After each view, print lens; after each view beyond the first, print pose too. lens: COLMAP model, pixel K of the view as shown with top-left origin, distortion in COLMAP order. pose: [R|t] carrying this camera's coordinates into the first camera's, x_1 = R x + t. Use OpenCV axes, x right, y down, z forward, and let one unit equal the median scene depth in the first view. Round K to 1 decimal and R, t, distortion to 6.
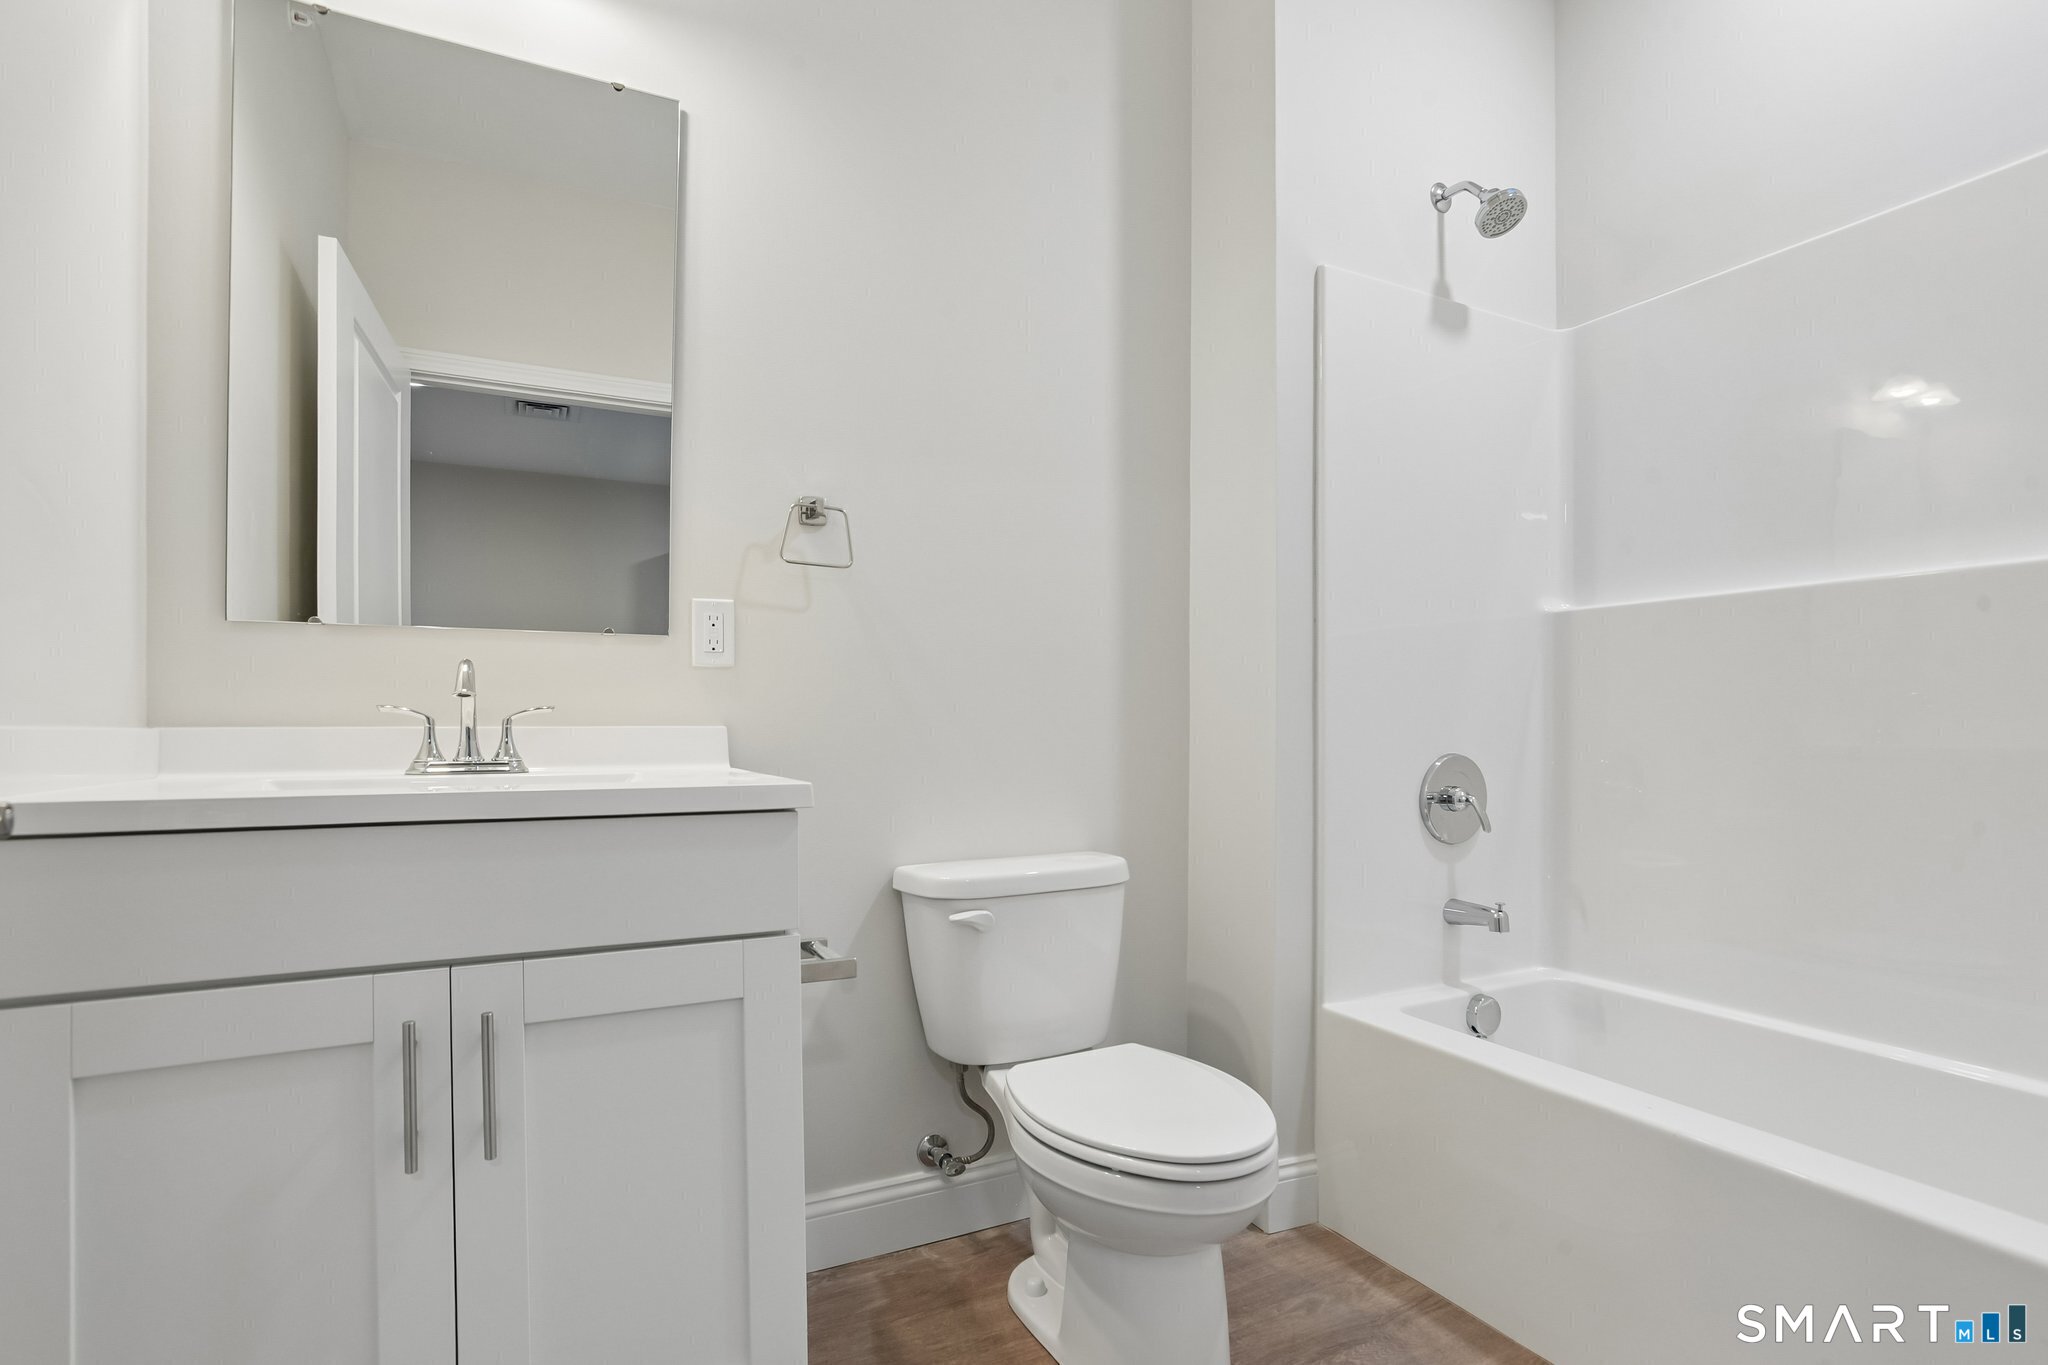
lens RADIAL K [[1006.8, 0, 1023.8], [0, 1006.8, 704.5], [0, 0, 1]] dist [-0.047523, 0.023740]
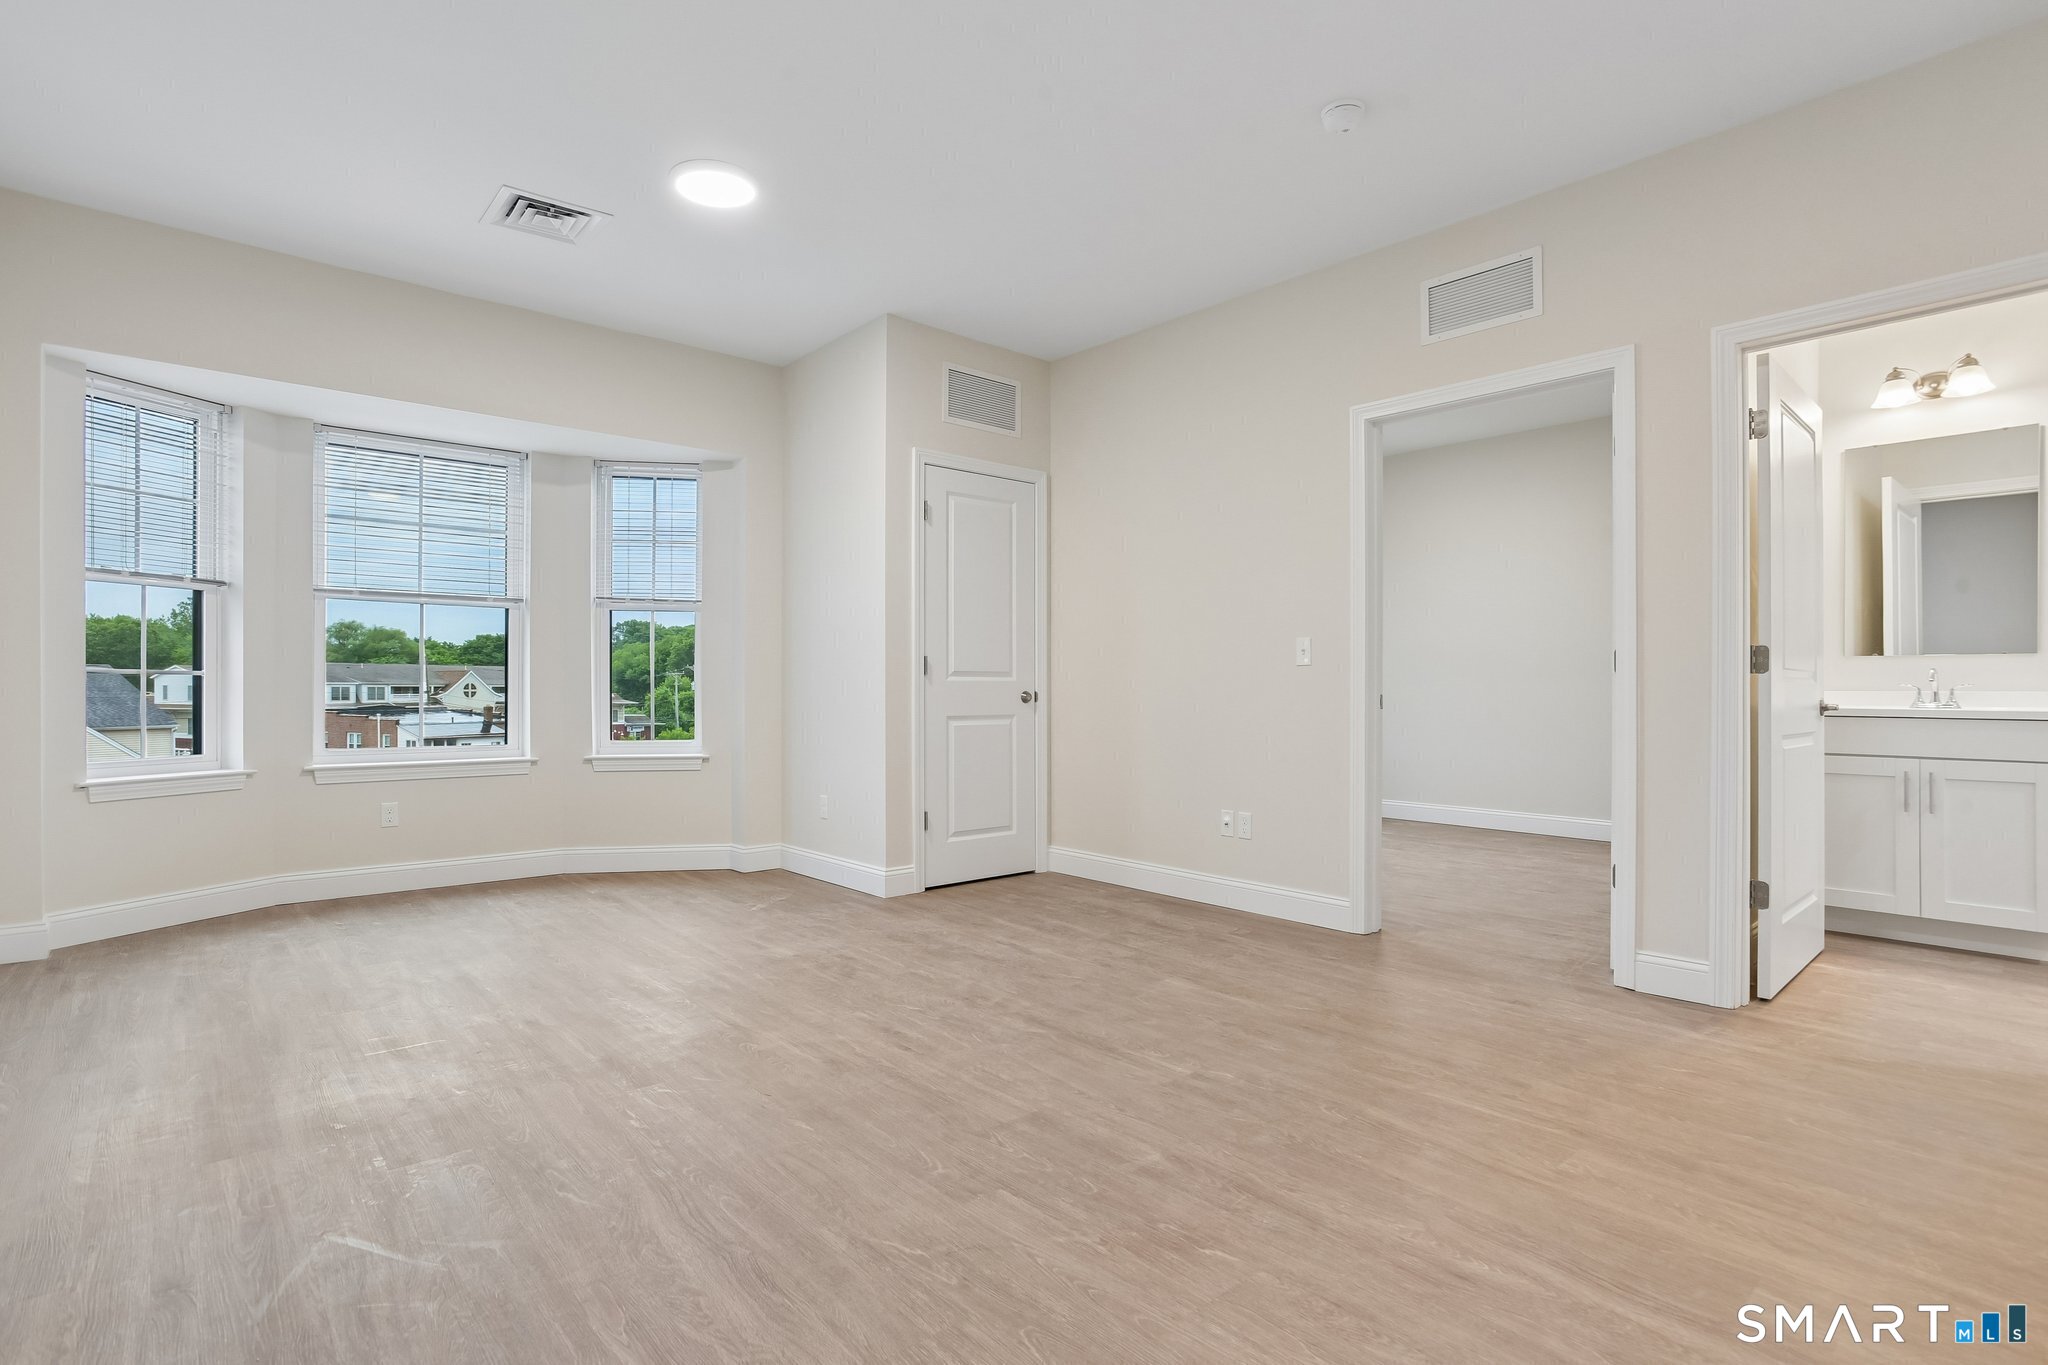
lens RADIAL K [[1006.8, 0, 1023.8], [0, 1006.8, 704.5], [0, 0, 1]] dist [-0.047523, 0.023740]
pose [[0.233711, 0.010867, -0.972245, 1.102381], [0.001239, 0.999933, 0.011474, 0.016666], [0.972305, -0.003886, 0.233682, -1.548702]]
